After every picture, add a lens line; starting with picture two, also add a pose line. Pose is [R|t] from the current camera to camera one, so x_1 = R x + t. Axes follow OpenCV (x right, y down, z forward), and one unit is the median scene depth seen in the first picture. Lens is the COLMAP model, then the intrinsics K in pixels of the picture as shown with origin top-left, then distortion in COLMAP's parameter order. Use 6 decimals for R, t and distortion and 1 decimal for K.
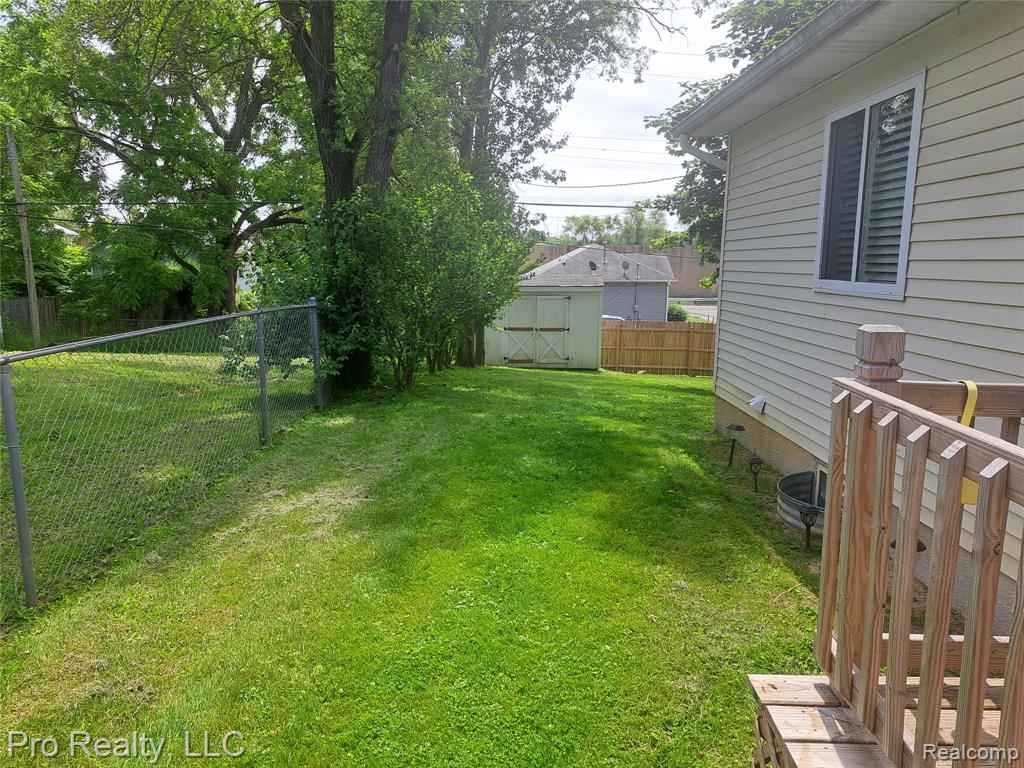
lens RADIAL K [[710.3, 0, 512.0], [0, 710.3, 384.0], [0, 0, 1]] dist [0.003436, 0.000591]
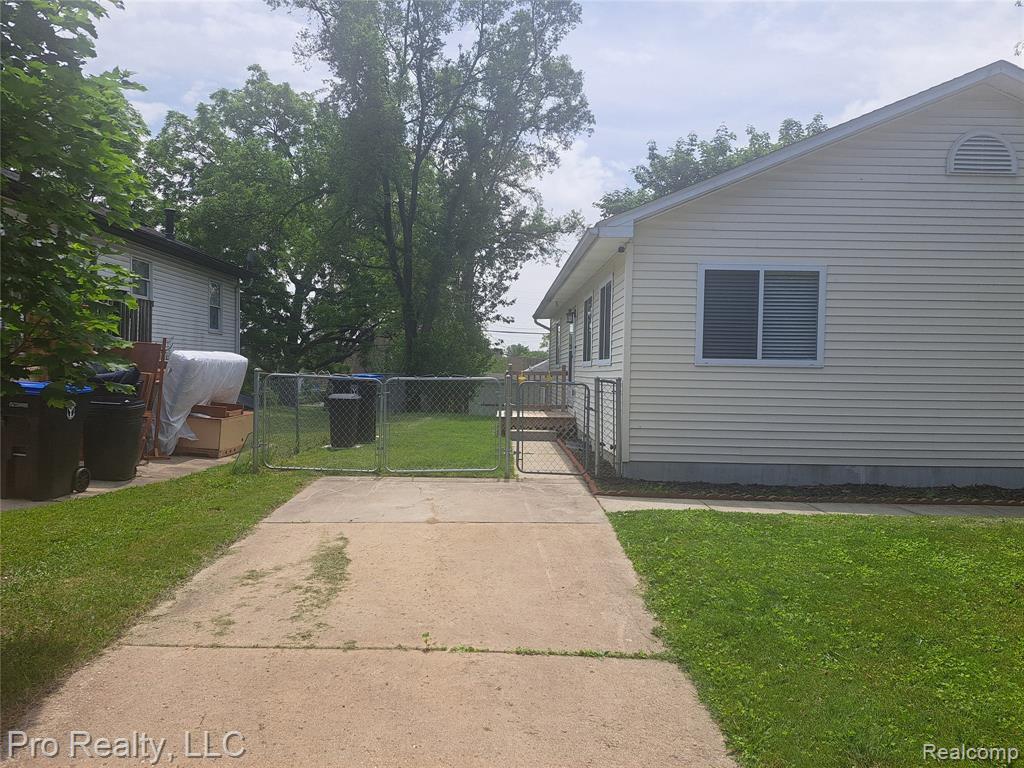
lens RADIAL K [[710.3, 0, 512.0], [0, 710.3, 384.0], [0, 0, 1]] dist [0.003436, 0.000591]
pose [[0.999854, 0.009588, 0.014135, 0.044648], [-0.007247, 0.987533, -0.157243, 0.158486], [-0.015466, 0.157118, 0.987459, -0.777325]]
